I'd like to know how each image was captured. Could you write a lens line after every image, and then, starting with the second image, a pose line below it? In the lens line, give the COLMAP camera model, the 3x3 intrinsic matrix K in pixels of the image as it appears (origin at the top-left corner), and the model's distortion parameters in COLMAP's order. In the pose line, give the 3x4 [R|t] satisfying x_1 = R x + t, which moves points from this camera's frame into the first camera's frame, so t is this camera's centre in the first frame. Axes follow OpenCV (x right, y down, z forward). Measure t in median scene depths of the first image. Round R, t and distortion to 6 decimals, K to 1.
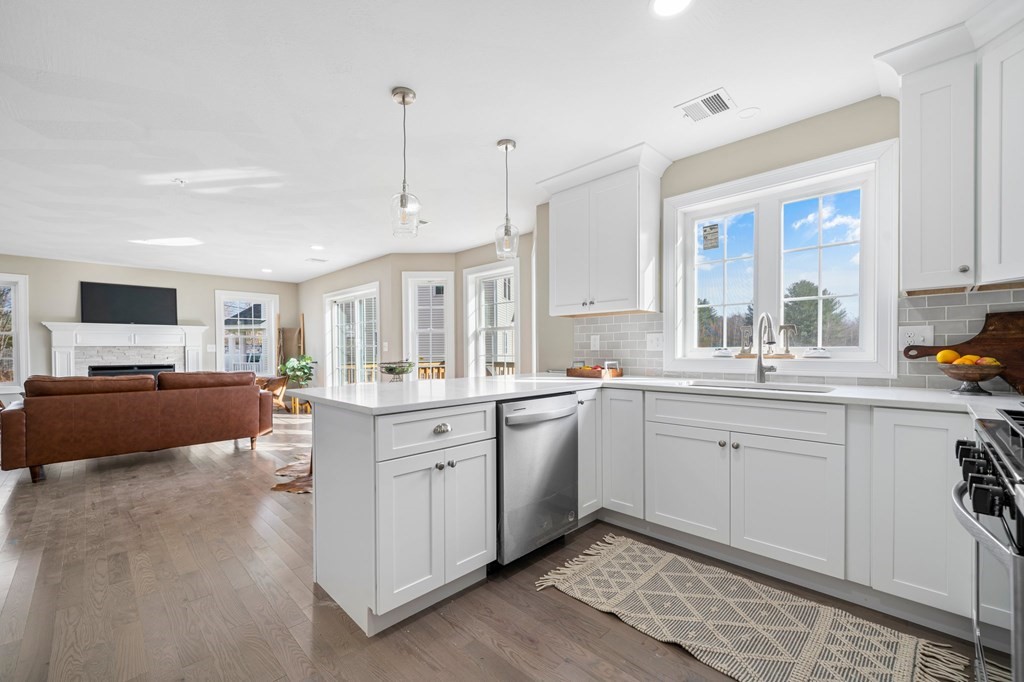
lens RADIAL K [[425.6, 0, 508.2], [0, 425.6, 353.6], [0, 0, 1]] dist [0.001284, 0.000338]
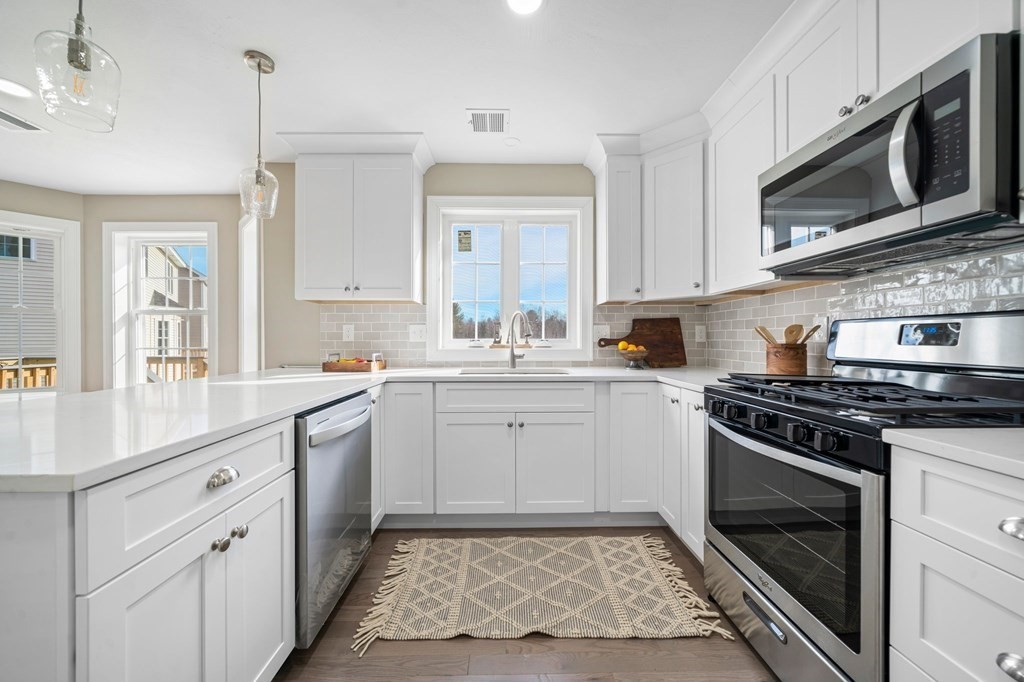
lens RADIAL K [[373.7, 0, 512.0], [0, 373.7, 341.0], [0, 0, 1]] dist [-0.005973, 0.000025]
pose [[0.692964, 0.002901, 0.720967, -0.203848], [0.004388, 0.999956, -0.008242, -0.000513], [-0.720959, 0.008875, 0.692921, 0.310180]]
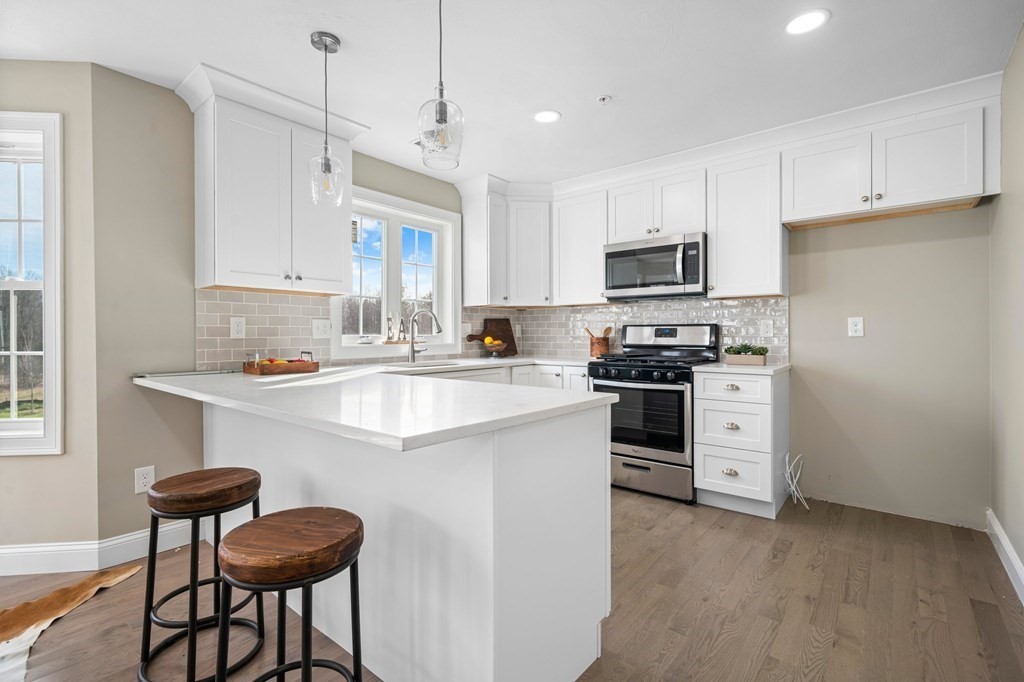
lens RADIAL K [[470.2, 0, 513.0], [0, 470.2, 333.3], [0, 0, 1]] dist [0.000388, 0.000240]
pose [[-0.104671, 0.008371, 0.994472, -1.000103], [0.014129, 0.999876, -0.006930, -0.007360], [-0.994407, 0.013325, -0.104776, 0.987891]]
